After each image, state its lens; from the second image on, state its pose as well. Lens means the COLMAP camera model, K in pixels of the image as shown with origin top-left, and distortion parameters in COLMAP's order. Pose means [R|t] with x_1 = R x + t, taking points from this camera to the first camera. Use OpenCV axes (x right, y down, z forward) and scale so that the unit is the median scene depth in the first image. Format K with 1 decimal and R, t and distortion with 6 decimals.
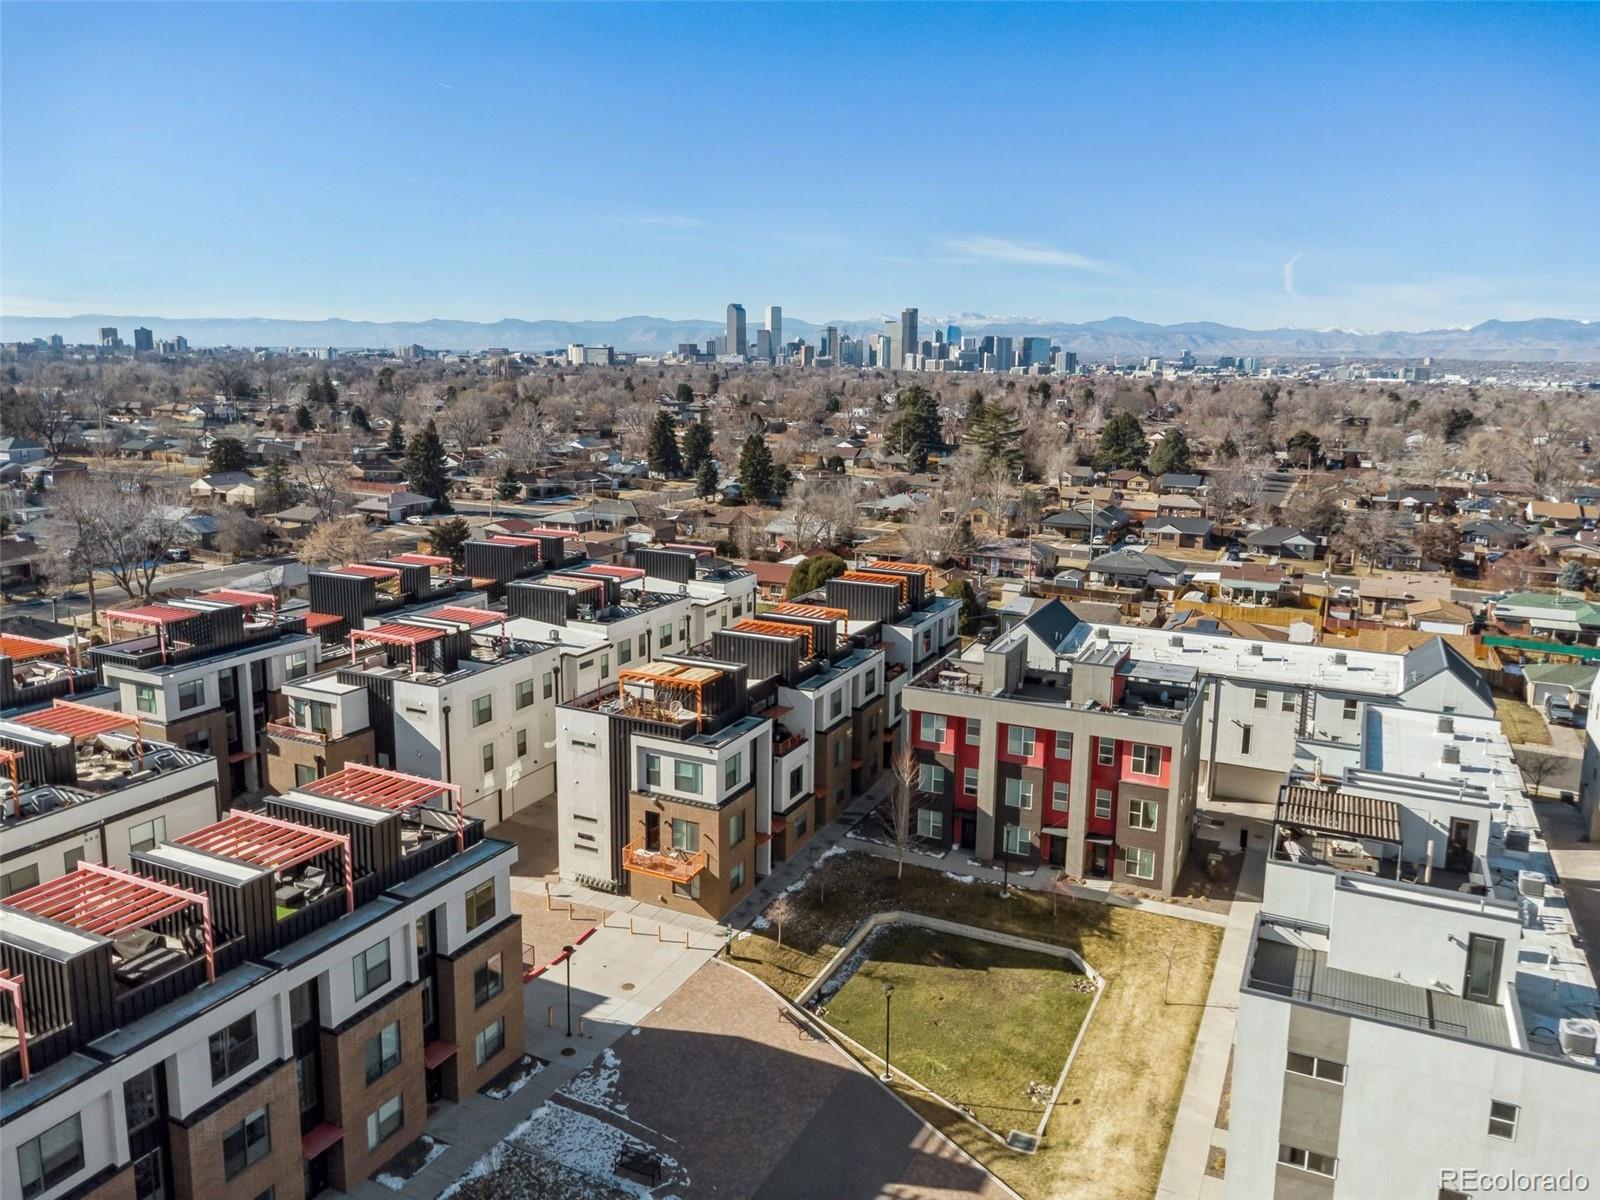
lens RADIAL K [[1160.2, 0, 801.3], [0, 1160.2, 594.4], [0, 0, 1]] dist [0.010286, -0.003539]
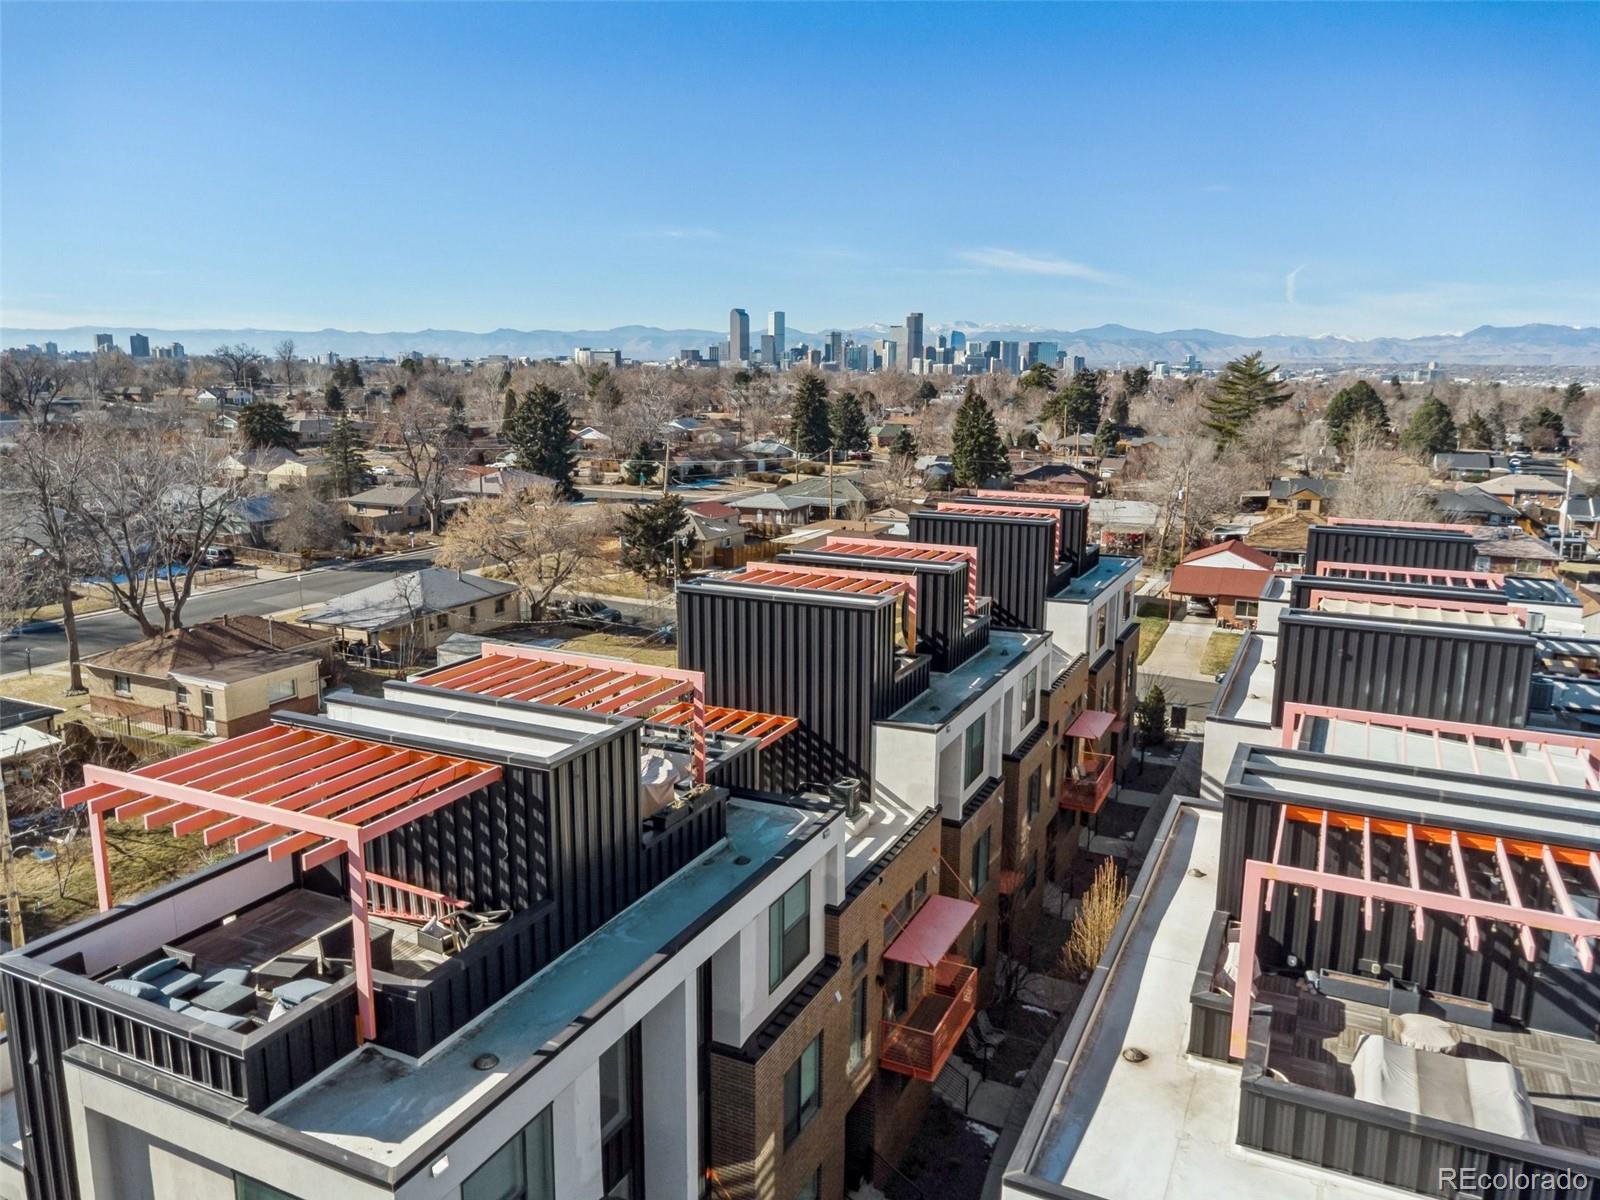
lens RADIAL K [[1160.2, 0, 805.9], [0, 1160.2, 596.5], [0, 0, 1]] dist [0.010286, -0.003539]
pose [[0.999975, -0.004473, 0.005552, -0.150560], [0.004498, 0.999979, -0.004558, -0.005365], [-0.005532, 0.004583, 0.999974, 0.253468]]
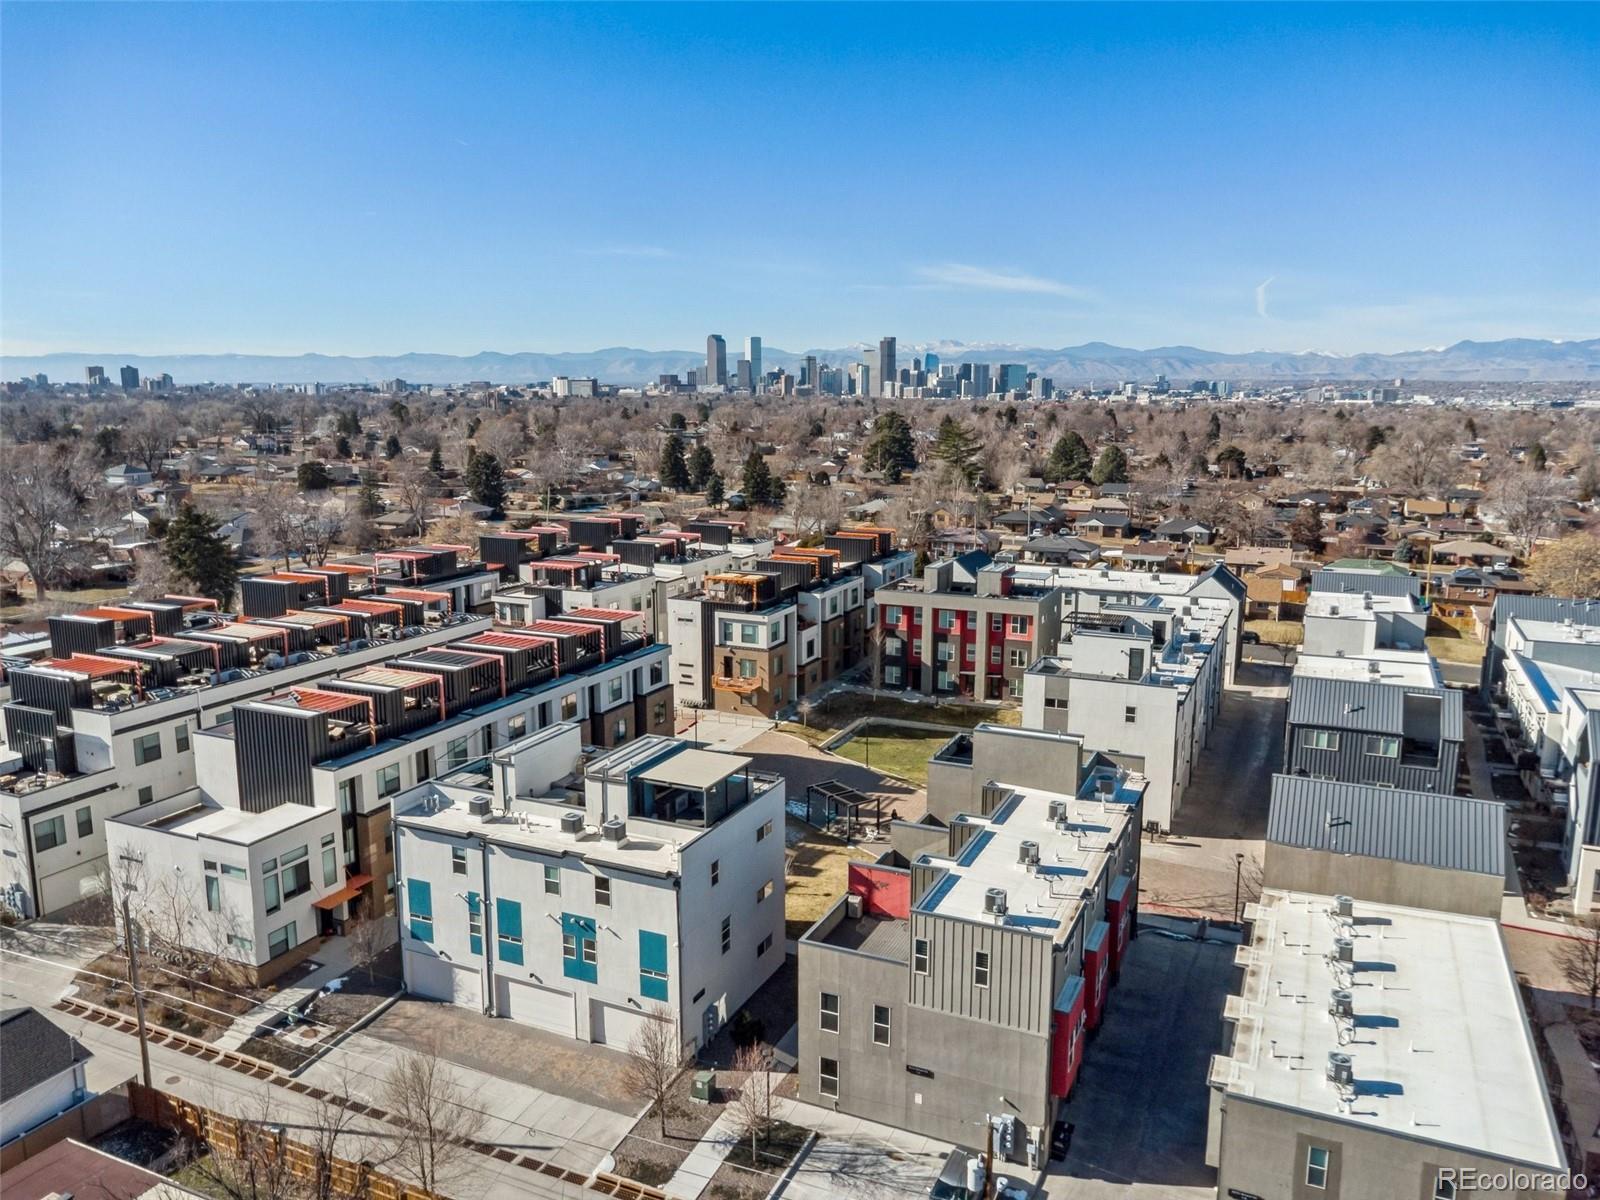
lens RADIAL K [[1160.2, 0, 793.6], [0, 1160.2, 600.5], [0, 0, 1]] dist [0.010286, -0.003539]
pose [[0.999859, -0.014461, 0.008505, -0.012591], [0.014621, 0.999712, -0.019015, 0.038360], [-0.008228, 0.019136, 0.999783, -0.194458]]
